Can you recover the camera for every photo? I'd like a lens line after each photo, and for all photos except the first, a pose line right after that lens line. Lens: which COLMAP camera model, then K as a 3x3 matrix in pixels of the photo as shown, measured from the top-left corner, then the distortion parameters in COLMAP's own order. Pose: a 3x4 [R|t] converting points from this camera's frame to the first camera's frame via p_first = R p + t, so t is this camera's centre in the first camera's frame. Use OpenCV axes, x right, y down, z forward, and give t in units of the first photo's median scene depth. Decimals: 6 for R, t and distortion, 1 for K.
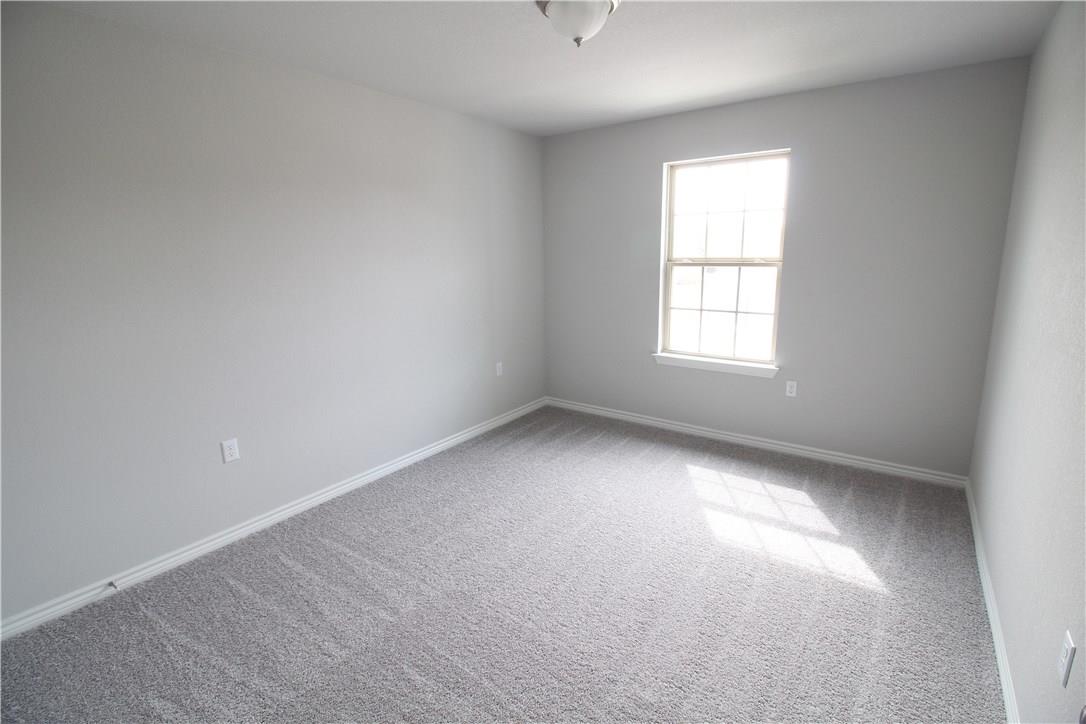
lens RADIAL K [[514.9, 0, 540.3], [0, 514.9, 364.4], [0, 0, 1]] dist [-0.002823, -0.002027]
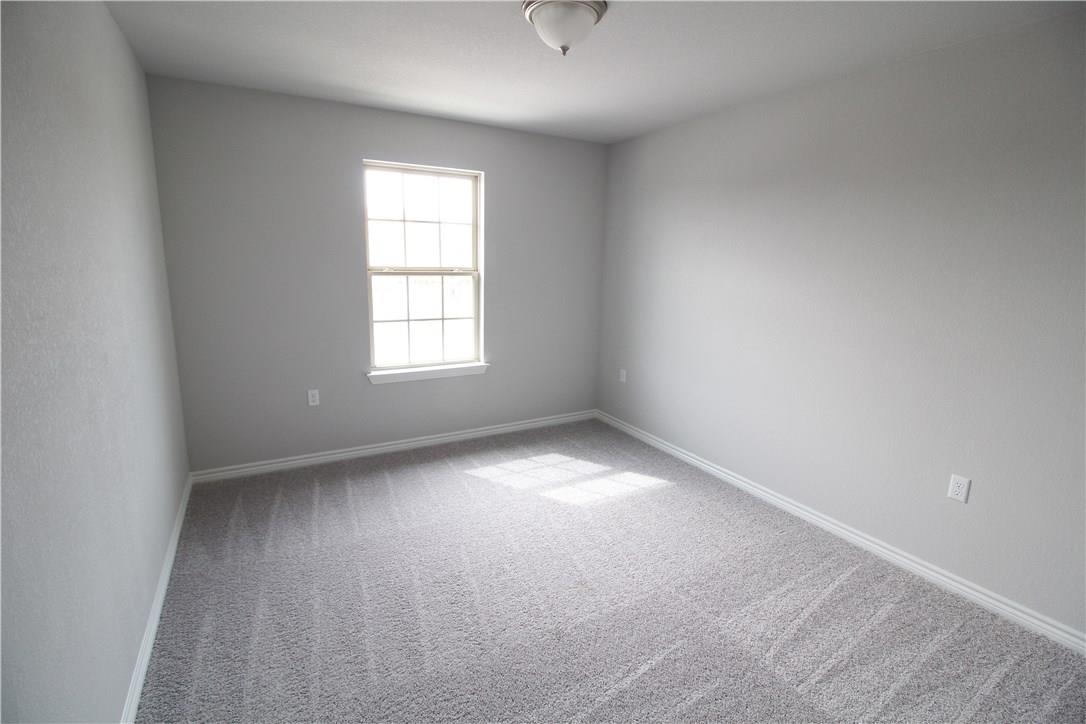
lens RADIAL K [[514.9, 0, 545.0], [0, 514.9, 357.9], [0, 0, 1]] dist [-0.002823, -0.002027]
pose [[0.429535, -0.149654, 0.890563, -0.480323], [0.176211, 0.981106, 0.079879, -0.071291], [-0.885691, 0.122616, 0.447790, 0.357904]]
